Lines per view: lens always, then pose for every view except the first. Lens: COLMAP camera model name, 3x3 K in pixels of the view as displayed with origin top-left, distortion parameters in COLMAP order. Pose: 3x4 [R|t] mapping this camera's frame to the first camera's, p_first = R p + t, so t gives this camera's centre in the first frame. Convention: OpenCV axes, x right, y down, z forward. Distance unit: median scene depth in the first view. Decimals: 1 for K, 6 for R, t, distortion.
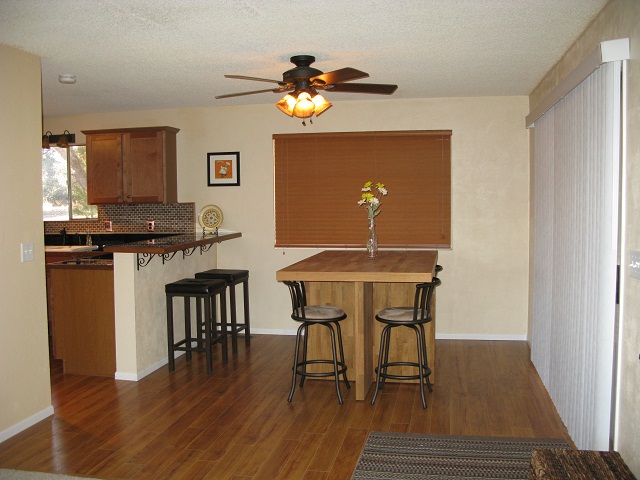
lens RADIAL K [[645.1, 0, 320.0], [0, 645.1, 240.0], [0, 0, 1]] dist [-0.144440, 0.027580]
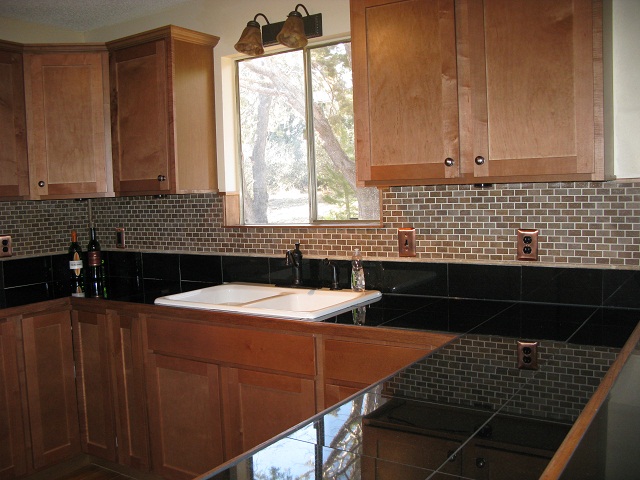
lens RADIAL K [[645.1, 0, 320.0], [0, 645.1, 240.0], [0, 0, 1]] dist [-0.144440, 0.027580]
pose [[0.930345, 0.012698, -0.366466, -0.248481], [-0.004358, 0.999713, 0.023576, -0.032960], [0.366660, -0.020337, 0.930133, 0.640187]]
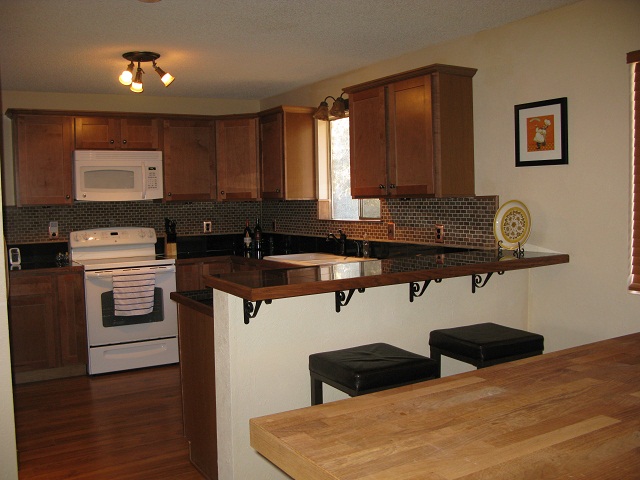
lens RADIAL K [[645.1, 0, 320.0], [0, 645.1, 240.0], [0, 0, 1]] dist [-0.144440, 0.027580]
pose [[0.680811, 0.048412, -0.730858, 0.111476], [-0.037938, 0.998805, 0.030821, -0.031012], [0.731476, 0.006744, 0.681834, 0.506503]]
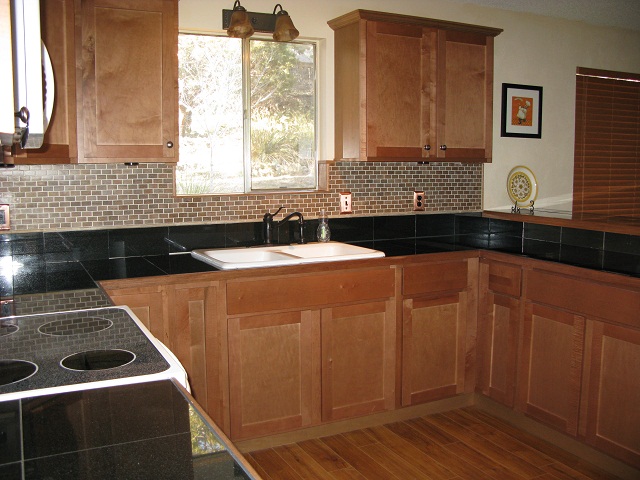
lens RADIAL K [[645.1, 0, 320.0], [0, 645.1, 240.0], [0, 0, 1]] dist [-0.144440, 0.027580]
pose [[0.781987, -0.060513, 0.620351, -0.710087], [0.028954, 0.997728, 0.060826, -0.024954], [-0.622622, -0.029603, 0.781962, 0.619175]]
